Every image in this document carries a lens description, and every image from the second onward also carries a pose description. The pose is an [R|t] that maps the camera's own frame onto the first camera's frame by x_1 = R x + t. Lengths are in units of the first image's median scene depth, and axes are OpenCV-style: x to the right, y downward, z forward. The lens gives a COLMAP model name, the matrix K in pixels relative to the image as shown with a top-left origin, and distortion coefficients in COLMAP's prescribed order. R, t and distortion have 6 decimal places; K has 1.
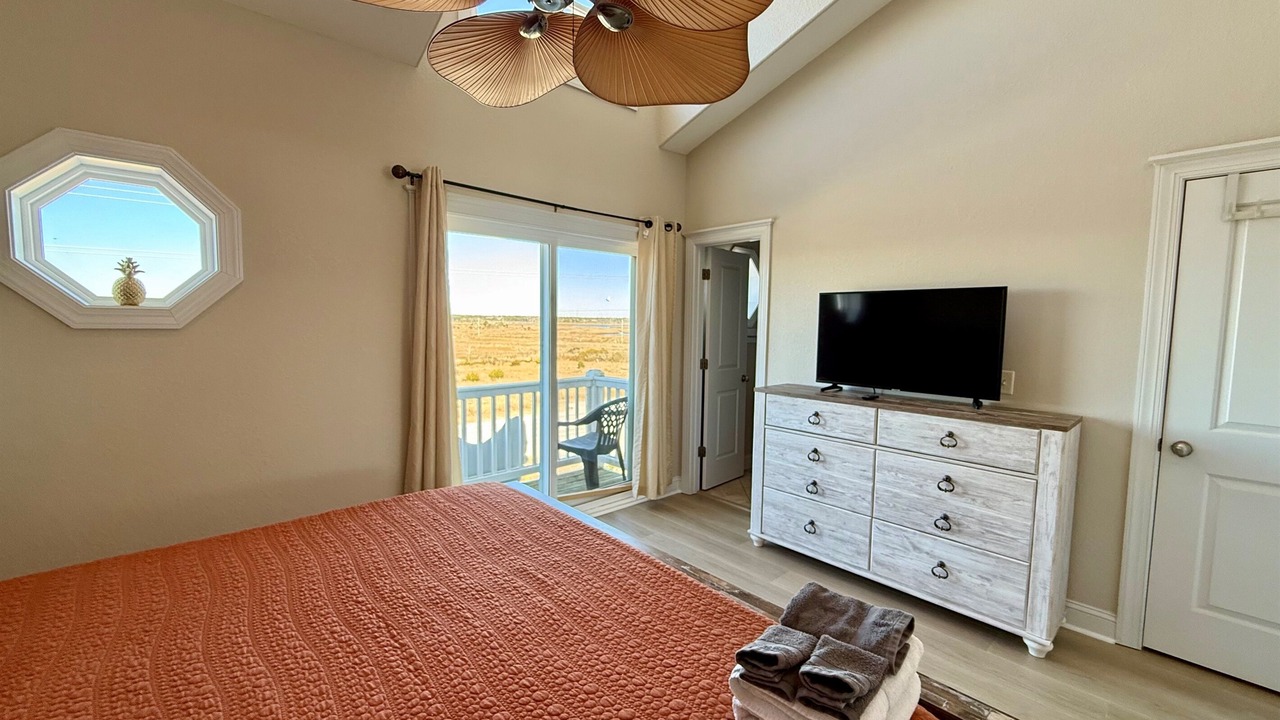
lens RADIAL K [[504.5, 0, 635.5], [0, 504.5, 358.2], [0, 0, 1]] dist [0.000450, 0.000095]
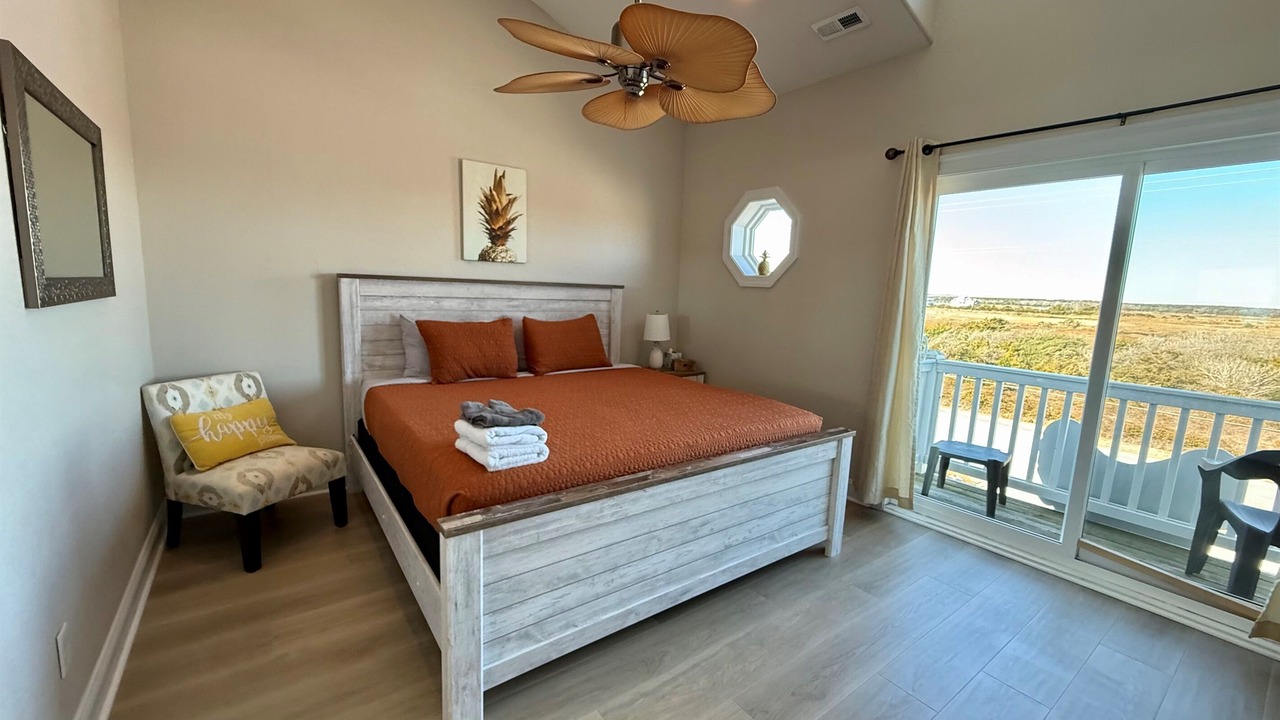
lens RADIAL K [[504.5, 0, 635.5], [0, 504.5, 358.2], [0, 0, 1]] dist [0.000450, 0.000095]
pose [[-0.118496, 0.132101, -0.984128, 0.739954], [-0.115455, 0.982555, 0.145792, -0.013664], [0.986219, 0.130898, -0.101178, 0.568761]]
